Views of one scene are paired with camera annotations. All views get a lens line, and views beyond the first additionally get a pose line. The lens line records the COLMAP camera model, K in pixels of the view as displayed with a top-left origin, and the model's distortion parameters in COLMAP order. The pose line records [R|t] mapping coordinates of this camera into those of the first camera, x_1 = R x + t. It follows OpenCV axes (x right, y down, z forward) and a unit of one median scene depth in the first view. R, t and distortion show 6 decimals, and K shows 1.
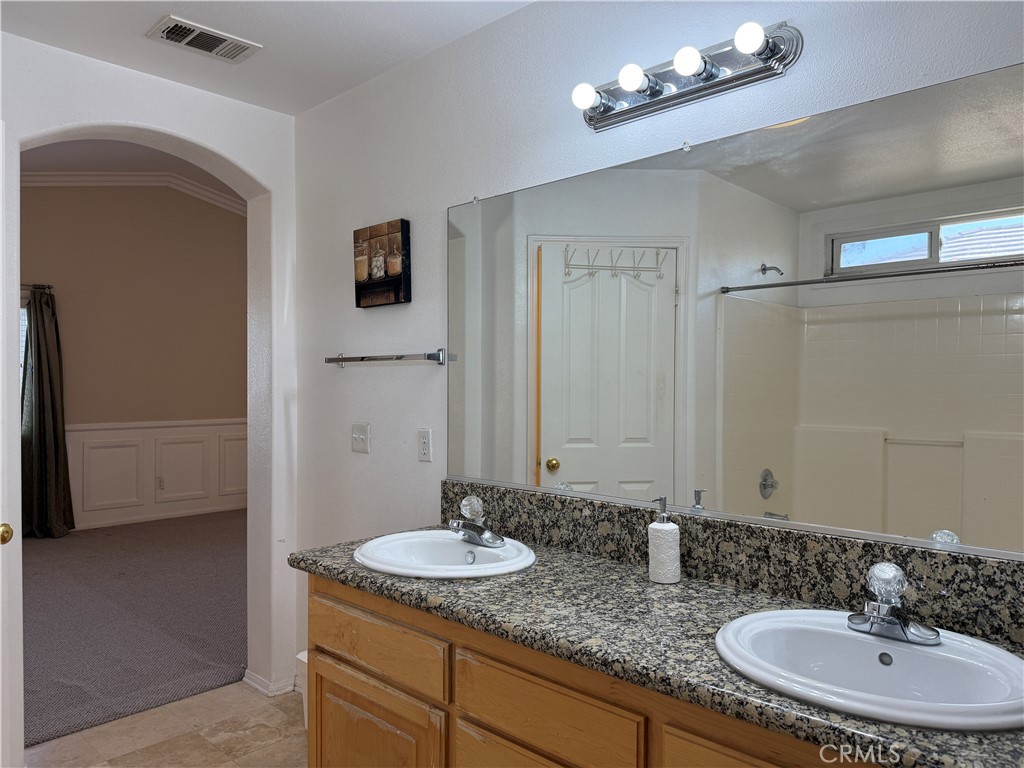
lens RADIAL K [[721.9, 0, 502.7], [0, 721.9, 380.8], [0, 0, 1]] dist [0.071749, -0.082565]
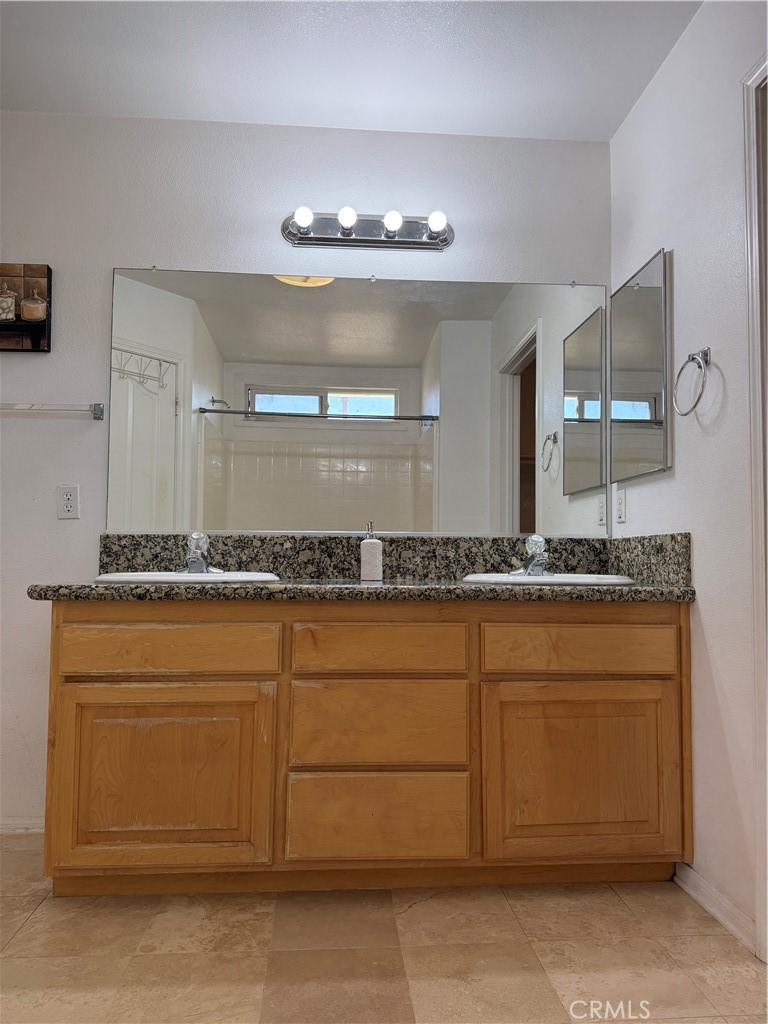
lens RADIAL K [[721.9, 0, 393.8], [0, 721.9, 513.1], [0, 0, 1]] dist [0.071749, -0.082565]
pose [[0.671252, 0.044593, 0.739886, -0.684136], [-0.009775, 0.998634, -0.051320, 0.190125], [-0.741165, 0.027216, 0.670772, 0.033312]]
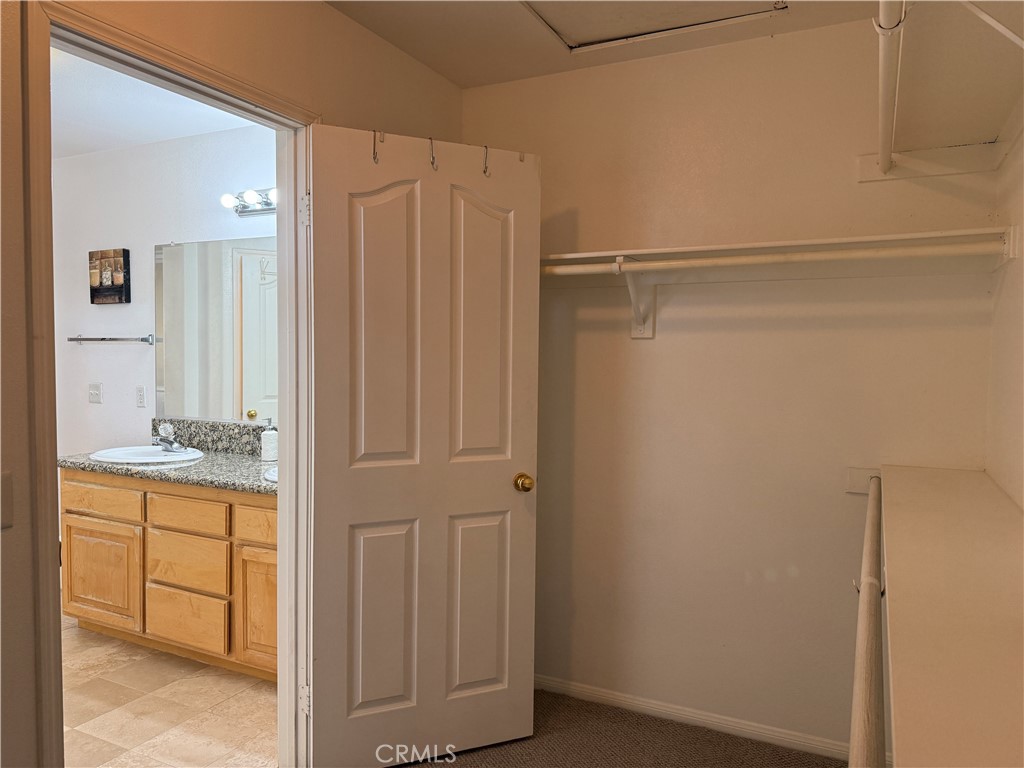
lens RADIAL K [[721.9, 0, 484.1], [0, 721.9, 388.6], [0, 0, 1]] dist [0.071749, -0.082565]
pose [[0.960383, -0.000733, 0.278682, 0.206340], [-0.013856, 0.998634, 0.050375, -0.022159], [-0.278338, -0.052241, 0.959061, -0.902980]]
